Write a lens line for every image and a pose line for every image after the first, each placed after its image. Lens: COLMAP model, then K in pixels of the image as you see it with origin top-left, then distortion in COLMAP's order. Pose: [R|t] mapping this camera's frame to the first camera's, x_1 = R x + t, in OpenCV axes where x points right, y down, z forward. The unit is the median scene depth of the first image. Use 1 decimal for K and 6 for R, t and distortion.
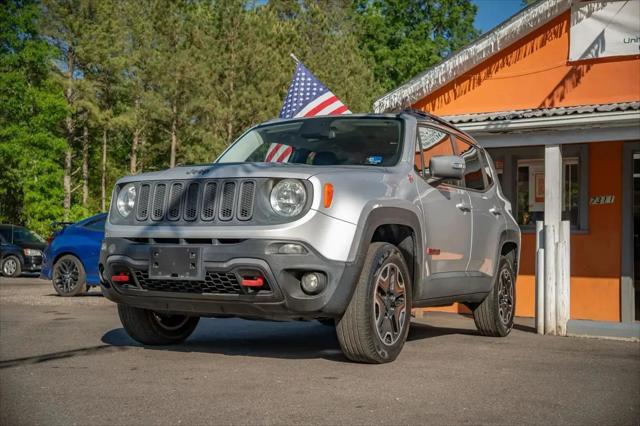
lens RADIAL K [[785.0, 0, 321.4], [0, 785.0, 194.8], [0, 0, 1]] dist [0.104861, 0.059239]
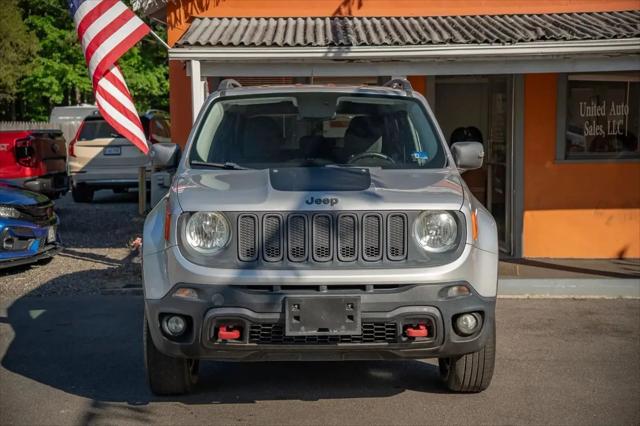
lens RADIAL K [[1010.1, 0, 320.0], [0, 1010.1, 213.0], [0, 0, 1]] dist [0.314330, 0.078575]
pose [[0.875994, -0.066556, 0.477707, -0.623518], [-0.013821, 0.986563, 0.162797, -0.177645], [-0.482123, -0.149212, 0.863303, 0.068351]]
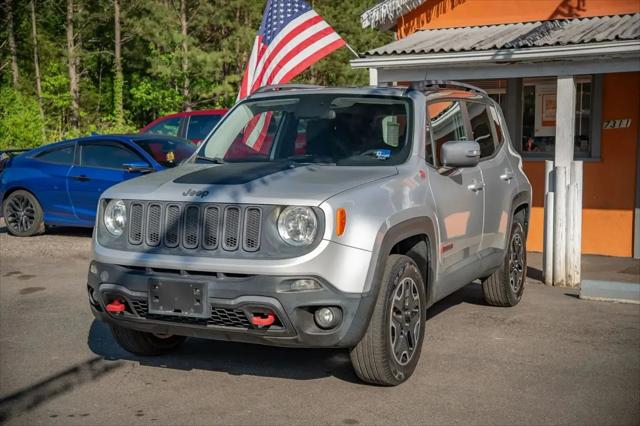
lens RADIAL K [[876.9, 0, 320.5], [0, 876.9, 191.8], [0, 0, 1]] dist [0.205428, 0.082992]
pose [[0.999016, -0.028895, 0.033643, -0.043319], [0.023532, 0.988387, 0.150128, -0.168325], [-0.037590, -0.149188, 0.988094, -0.015471]]
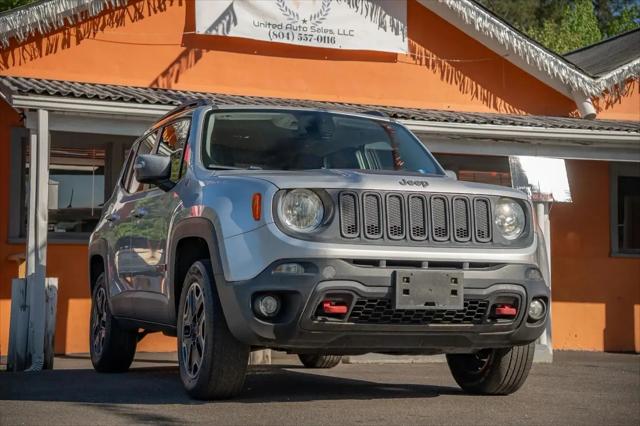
lens RADIAL K [[1142.1, 0, 320.0], [0, 1142.1, 213.0], [0, 0, 1]] dist [0.421713, 0.048400]
pose [[0.663917, 0.035176, 0.746978, -1.071847], [-0.057561, 0.998333, 0.004148, 0.003644], [-0.745587, -0.045751, 0.664836, 0.228972]]
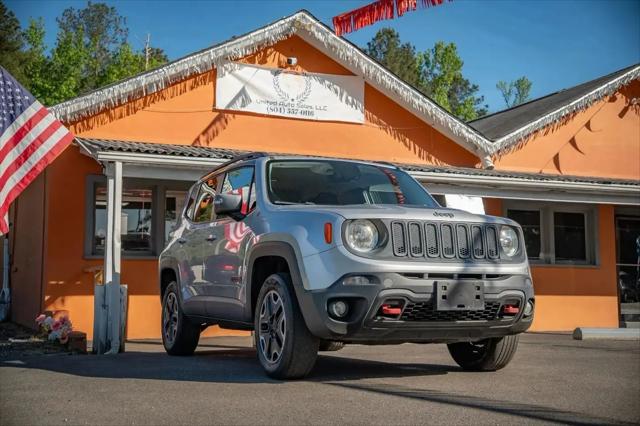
lens RADIAL K [[796.2, 0, 320.0], [0, 796.2, 213.0], [0, 0, 1]] dist [0.126249, 0.008084]
pose [[0.605795, 0.053791, 0.793800, -1.096490], [-0.053482, 0.998208, -0.026827, 0.008217], [-0.793821, -0.026202, 0.607586, 0.409454]]
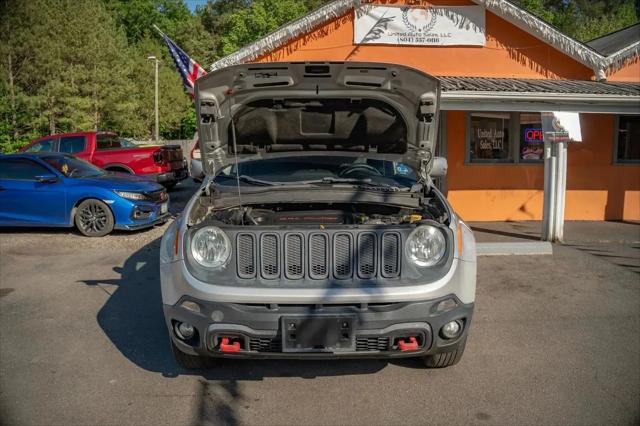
lens RADIAL K [[495.8, 0, 320.0], [0, 495.8, 213.0], [0, 0, 1]] dist [-0.200125, 0.118483]
pose [[0.882575, -0.095255, 0.460421, -0.373276], [-0.011988, 0.974385, 0.224567, -0.146279], [-0.470019, -0.203717, 0.858826, 0.500020]]
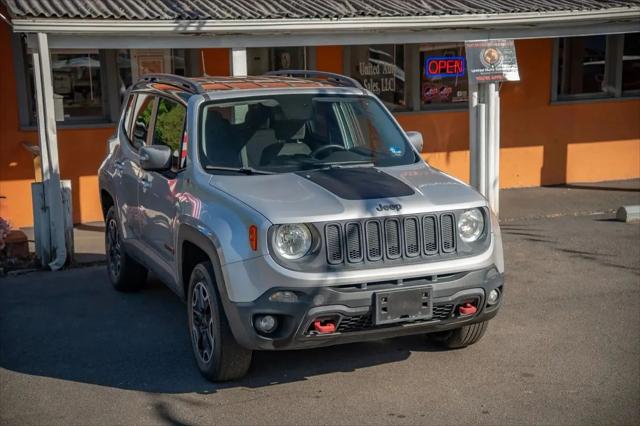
lens RADIAL K [[1010.1, 0, 320.0], [0, 1010.1, 213.0], [0, 0, 1]] dist [0.314330, 0.078575]
pose [[0.640478, -0.162027, 0.750690, -1.079528], [-0.029888, 0.971491, 0.235184, -0.294957], [-0.767395, -0.173067, 0.617376, 0.264518]]
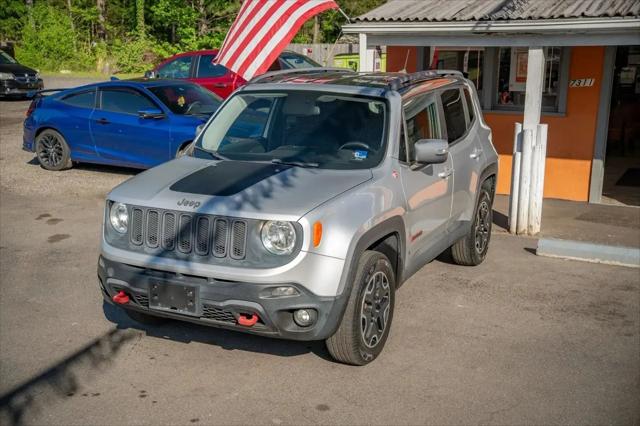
lens RADIAL K [[785.0, 0, 321.4], [0, 785.0, 194.8], [0, 0, 1]] dist [0.104861, 0.059239]
pose [[0.999425, -0.022376, 0.025462, -0.009906], [0.014524, 0.961390, 0.274805, -0.296805], [-0.030628, -0.274277, 0.961163, 0.011245]]
